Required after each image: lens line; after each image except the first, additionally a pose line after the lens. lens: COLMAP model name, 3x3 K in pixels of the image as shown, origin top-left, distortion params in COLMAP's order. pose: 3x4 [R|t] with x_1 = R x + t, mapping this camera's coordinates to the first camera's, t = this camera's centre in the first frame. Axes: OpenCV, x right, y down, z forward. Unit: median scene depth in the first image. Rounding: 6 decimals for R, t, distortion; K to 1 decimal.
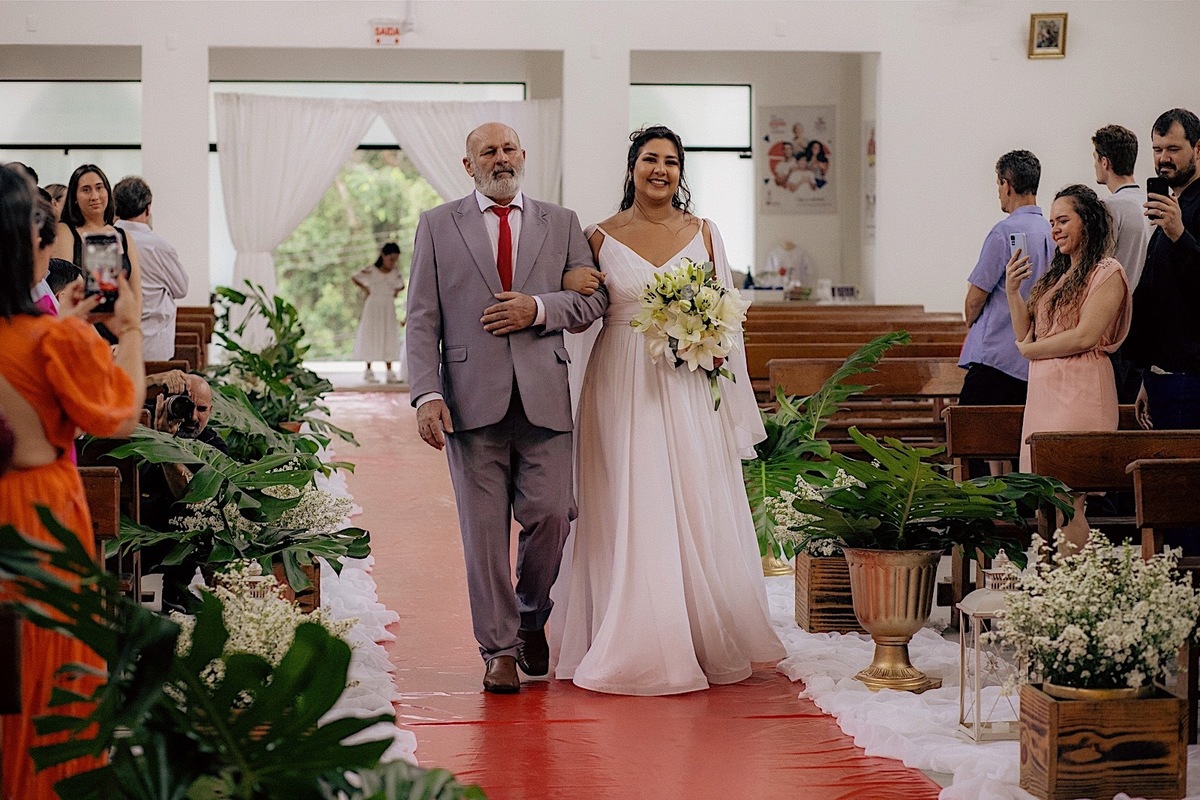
lens RADIAL K [[2869.1, 0, 599.1], [0, 2869.1, 401.0], [0, 0, 1]] dist [-0.082951, -0.881743]
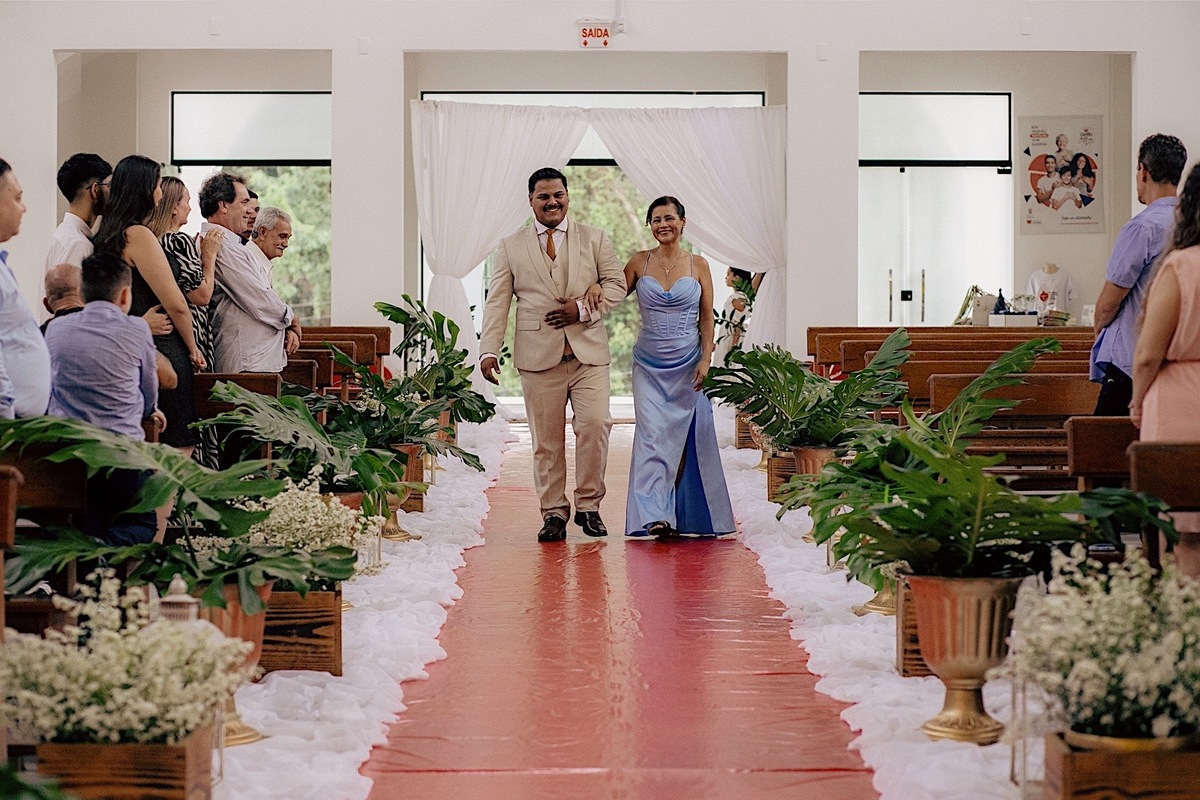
lens RADIAL K [[3006.2, 0, 600.0], [0, 3006.2, 400.0], [0, 0, 1]] dist [-0.123055, -0.764439]
pose [[0.993181, 0.003681, -0.116528, 0.051860], [-0.005735, 0.999834, -0.017291, 0.007889], [0.116445, 0.017841, 0.993037, 0.051692]]
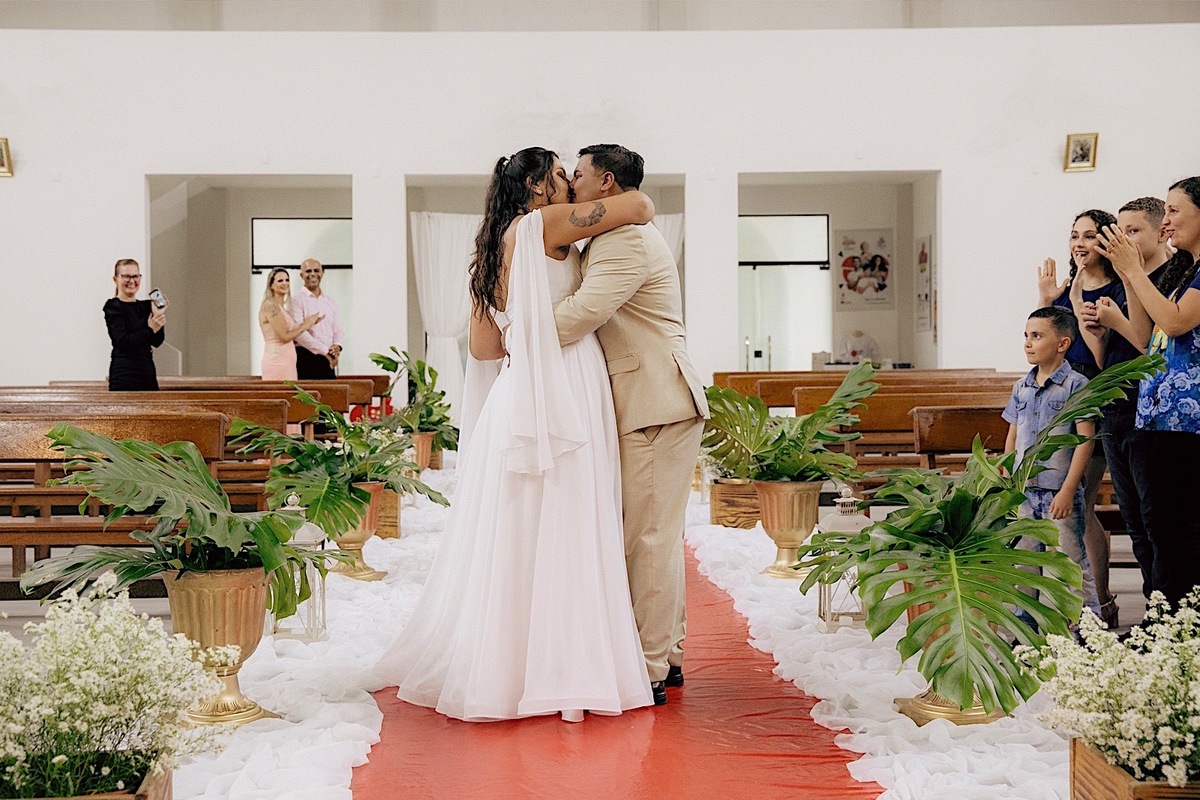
lens RADIAL K [[1515.0, 0, 567.9], [0, 1515.0, 400.6], [0, 0, 1]] dist [0.017995, 0.037570]
pose [[0.995028, -0.008730, -0.099217, 0.002189], [0.005581, 0.999473, -0.031979, -0.002071], [0.099444, 0.031266, 0.994552, 0.428907]]
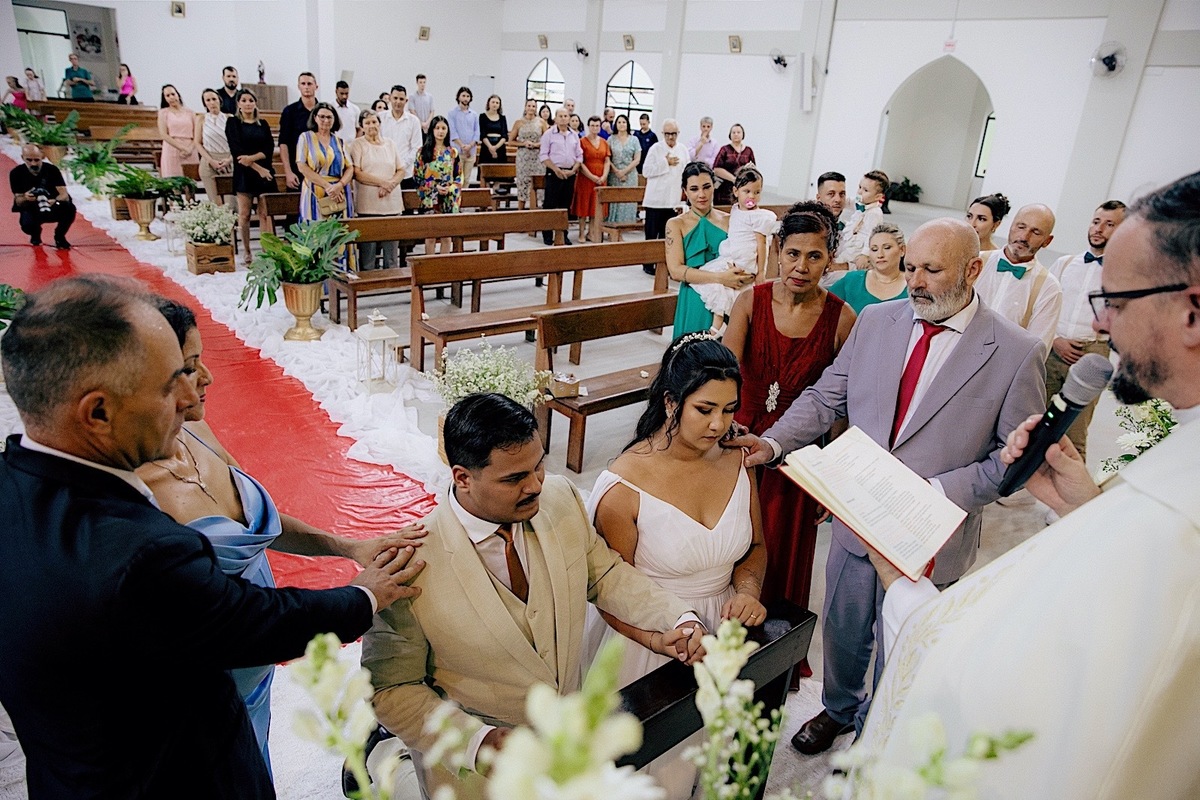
lens RADIAL K [[831.0, 0, 600.0], [0, 831.0, 400.0], [0, 0, 1]] dist [-0.093735, 0.088397]
pose [[0.825209, -0.135565, 0.548317, -0.005354], [-0.048058, 0.950398, 0.307302, -0.023165], [-0.562779, -0.279940, 0.777762, -0.069796]]
